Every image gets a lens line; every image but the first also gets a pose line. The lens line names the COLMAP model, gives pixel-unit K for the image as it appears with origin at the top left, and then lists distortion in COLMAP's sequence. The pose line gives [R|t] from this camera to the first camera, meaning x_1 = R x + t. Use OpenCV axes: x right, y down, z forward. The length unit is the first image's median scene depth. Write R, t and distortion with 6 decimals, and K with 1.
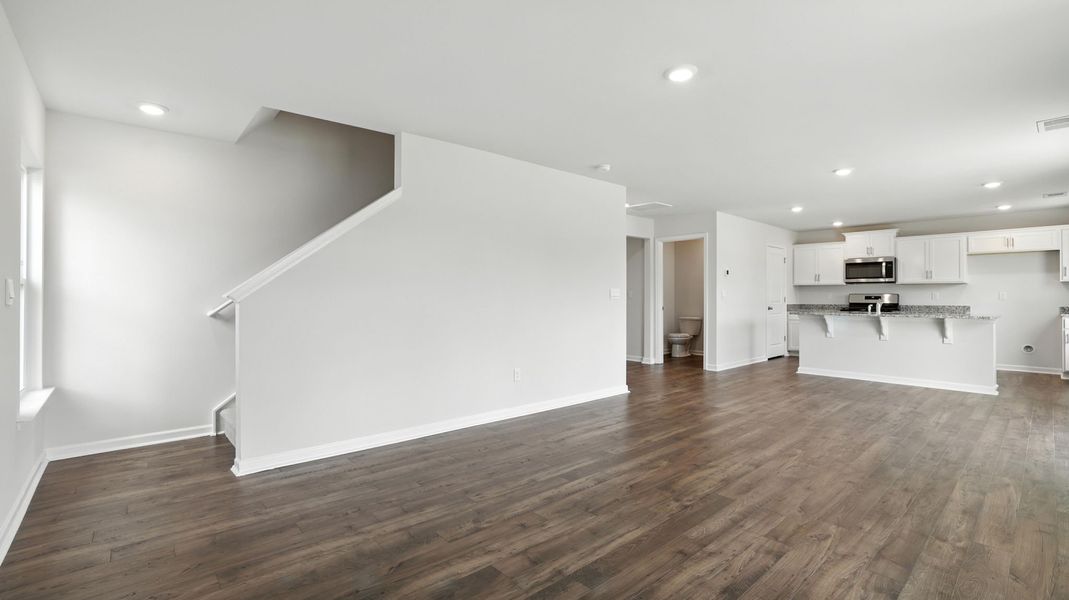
lens RADIAL K [[464.5, 0, 533.2], [0, 464.5, 304.8], [0, 0, 1]] dist [-0.006244, -0.000325]
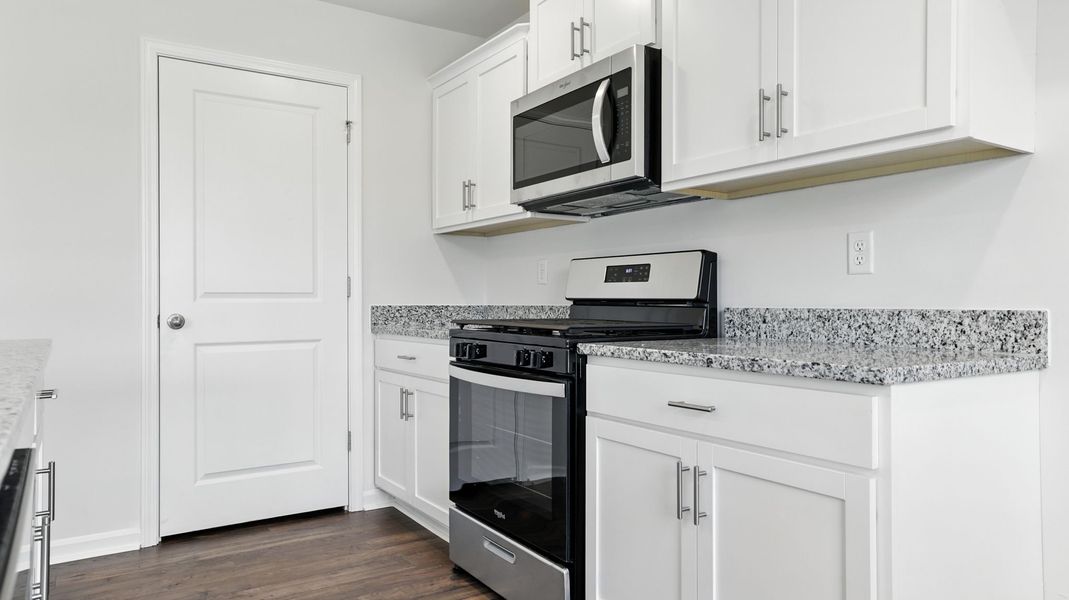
lens RADIAL K [[668.3, 0, 542.8], [0, 668.3, 299.3], [0, 0, 1]] dist [-0.002152, -0.001557]
pose [[0.981116, -0.008789, -0.193219, 0.766772], [0.008000, 0.999956, -0.004863, -0.001813], [0.193253, 0.003225, 0.981144, 0.711404]]
